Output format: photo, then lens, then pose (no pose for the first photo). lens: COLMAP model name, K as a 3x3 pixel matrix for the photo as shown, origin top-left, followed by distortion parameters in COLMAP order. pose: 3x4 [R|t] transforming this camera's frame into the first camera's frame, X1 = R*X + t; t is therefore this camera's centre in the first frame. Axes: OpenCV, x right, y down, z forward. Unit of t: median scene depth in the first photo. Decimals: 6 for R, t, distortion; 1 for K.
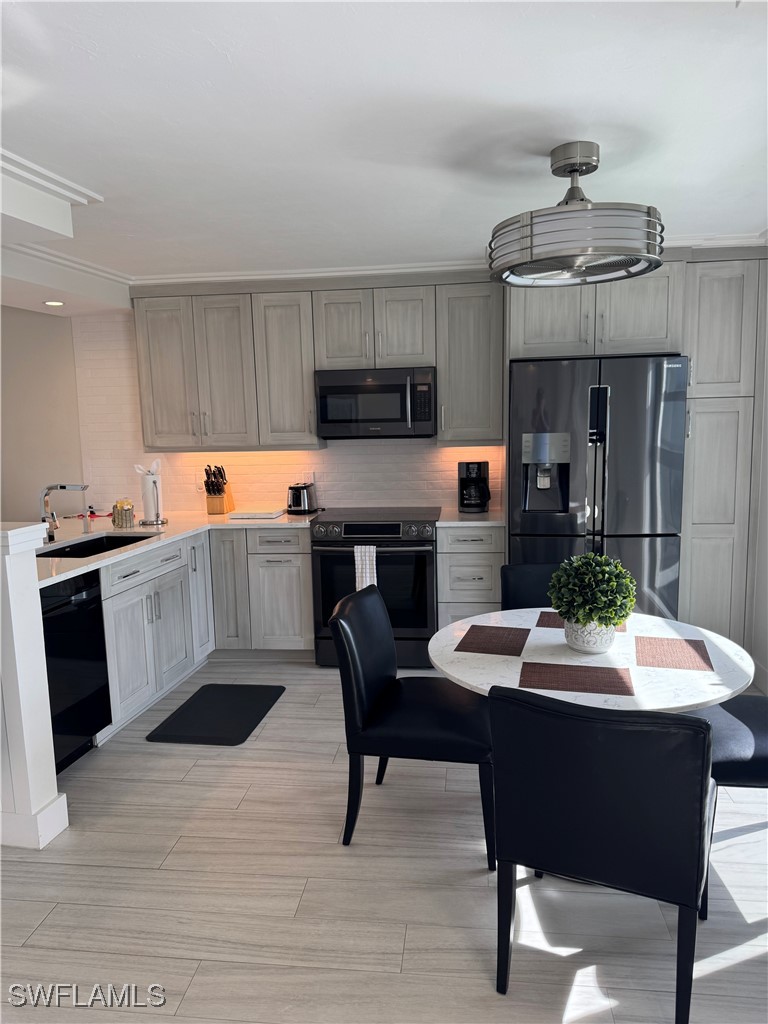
lens RADIAL K [[730.4, 0, 387.3], [0, 730.4, 519.0], [0, 0, 1]] dist [0.039303, -0.047889]
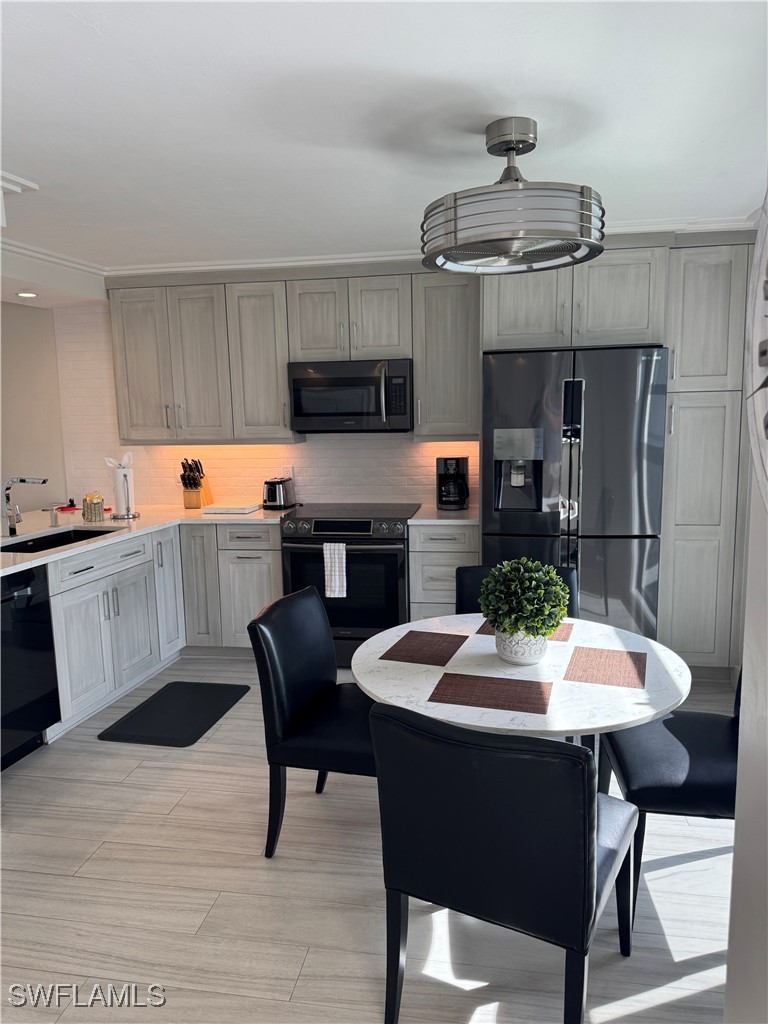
lens RADIAL K [[730.4, 0, 389.9], [0, 730.4, 516.0], [0, 0, 1]] dist [0.039303, -0.047889]
pose [[0.998505, 0.011315, -0.053475, 0.112826], [-0.010932, 0.999912, 0.007454, -0.008966], [0.053554, -0.006858, 0.998541, 0.039455]]
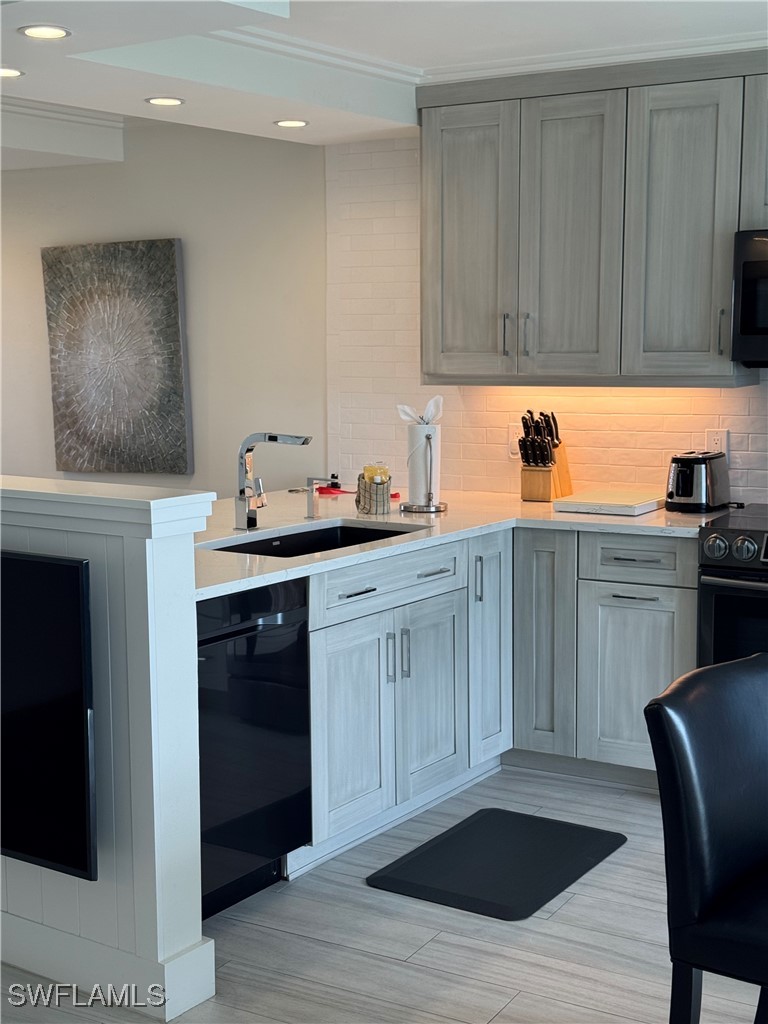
lens RADIAL K [[1460.7, 0, 382.2], [0, 1460.7, 522.6], [0, 0, 1]] dist [0.138768, 0.000000]
pose [[0.918550, 0.069917, -0.389072, 0.112721], [-0.069904, 0.997452, 0.014209, 0.002175], [0.389074, 0.014146, 0.921098, -0.059869]]
